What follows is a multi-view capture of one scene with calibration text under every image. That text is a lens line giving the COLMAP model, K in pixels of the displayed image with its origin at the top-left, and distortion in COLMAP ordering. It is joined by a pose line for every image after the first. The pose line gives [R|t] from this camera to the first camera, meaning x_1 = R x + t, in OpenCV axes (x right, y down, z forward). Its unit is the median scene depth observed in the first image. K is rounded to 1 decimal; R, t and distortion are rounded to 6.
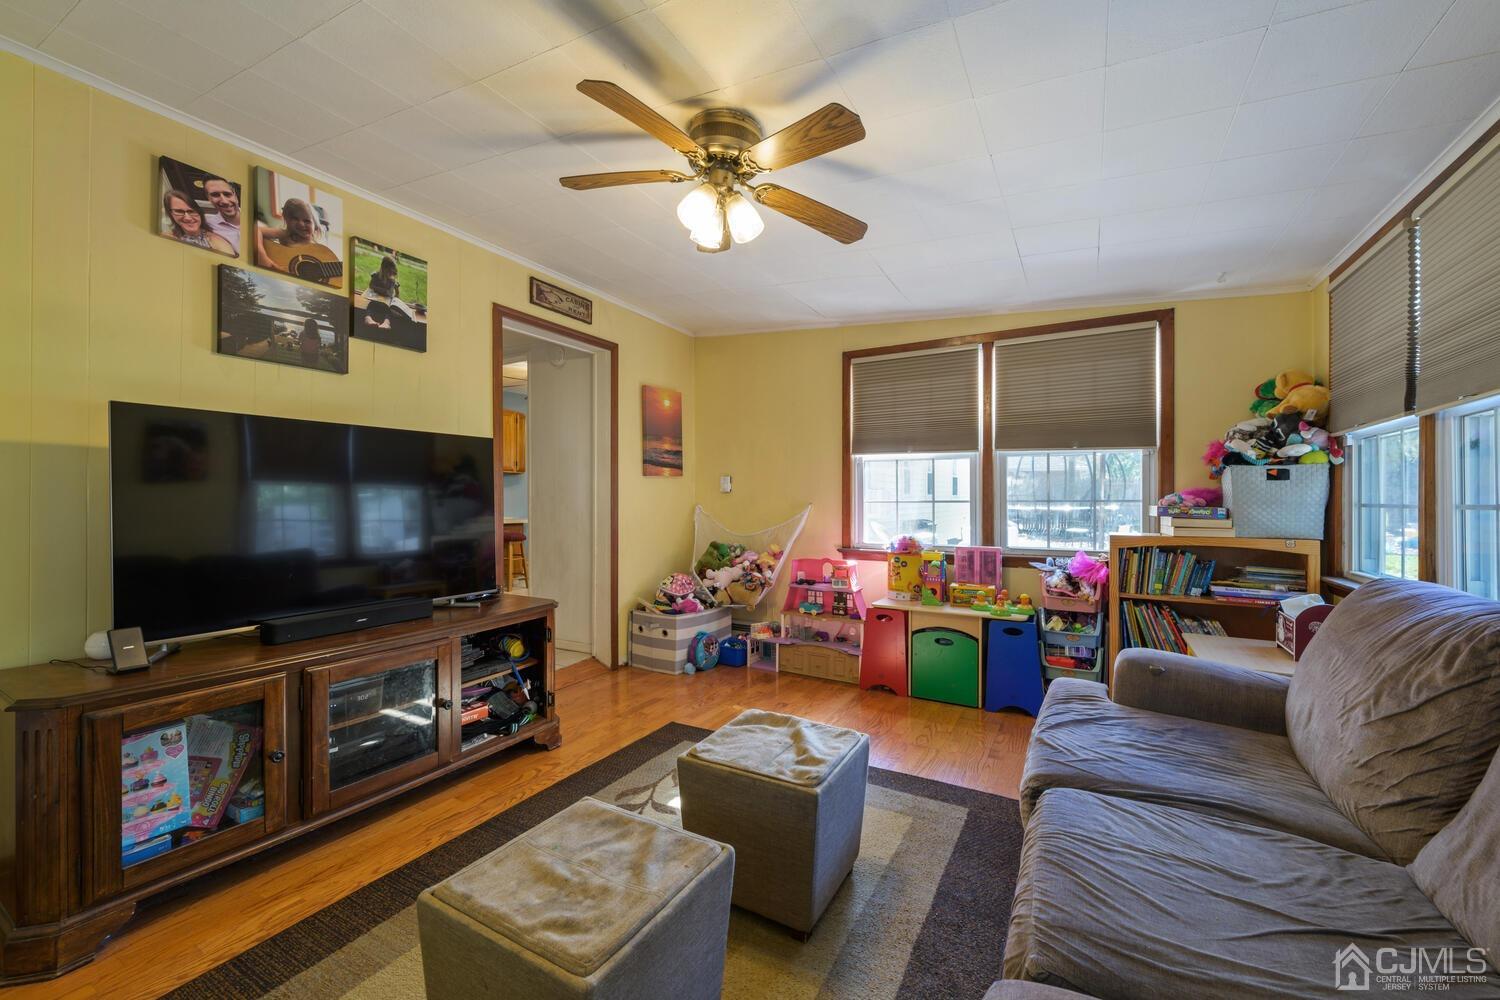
lens RADIAL K [[592.5, 0, 750.2], [0, 592.5, 503.0], [0, 0, 1]] dist [0.003357, -0.000042]
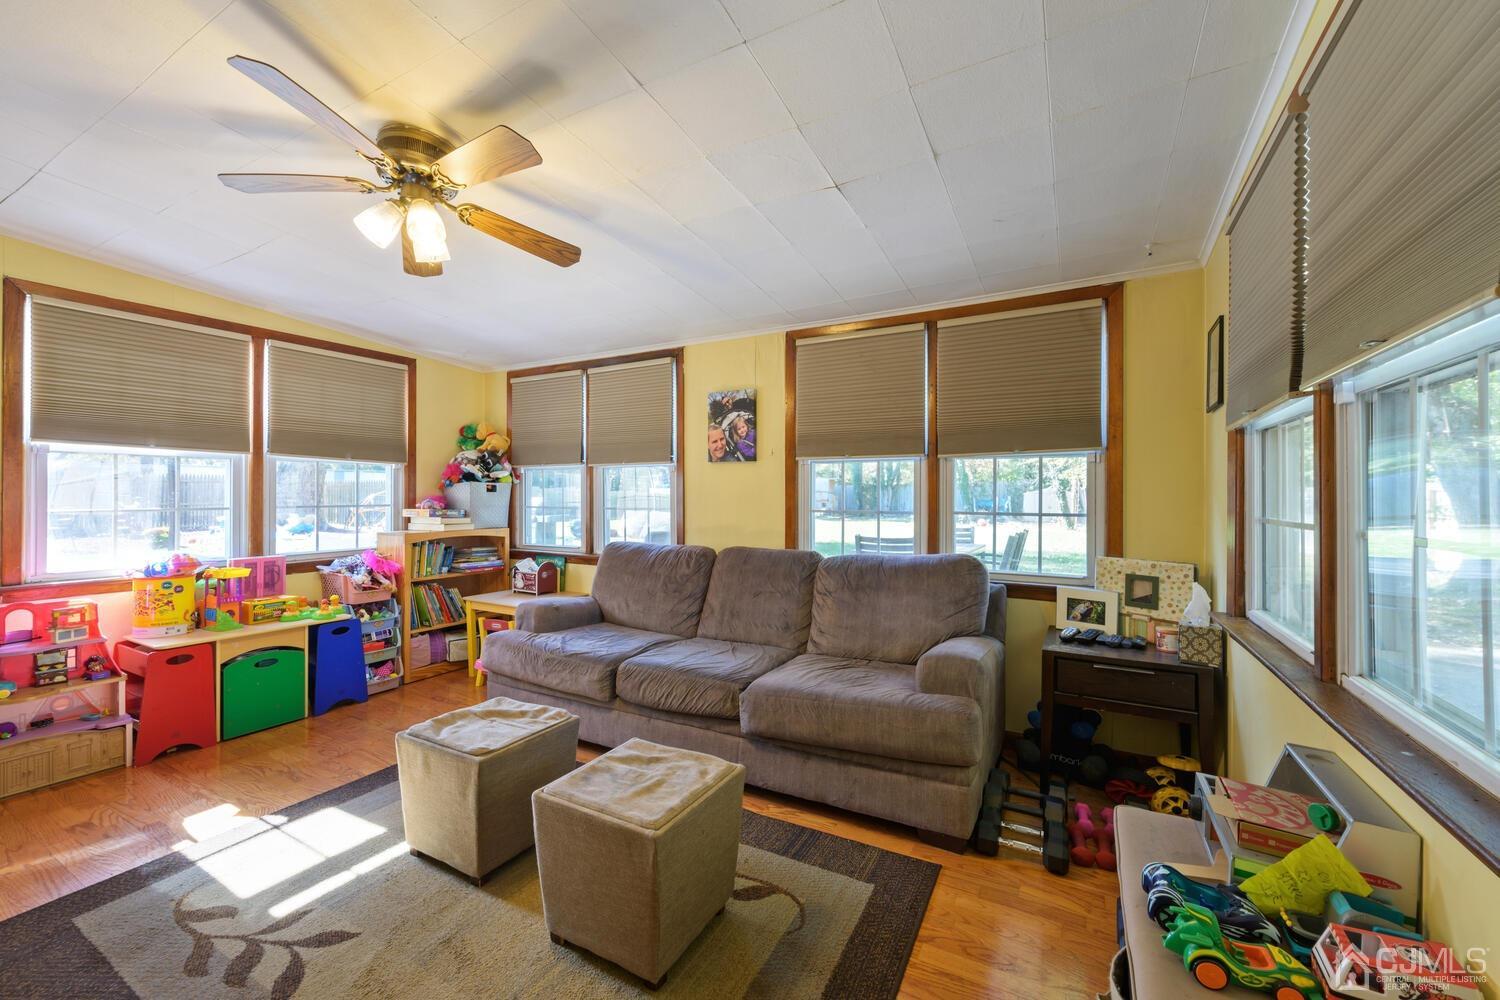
lens RADIAL K [[592.5, 0, 749.7], [0, 592.5, 494.6], [0, 0, 1]] dist [0.003357, -0.000042]
pose [[-0.008790, -0.000337, 0.999961, -0.644561], [0.000895, 1.000000, 0.000345, -0.027959], [-0.999961, 0.000898, -0.008790, 0.281844]]
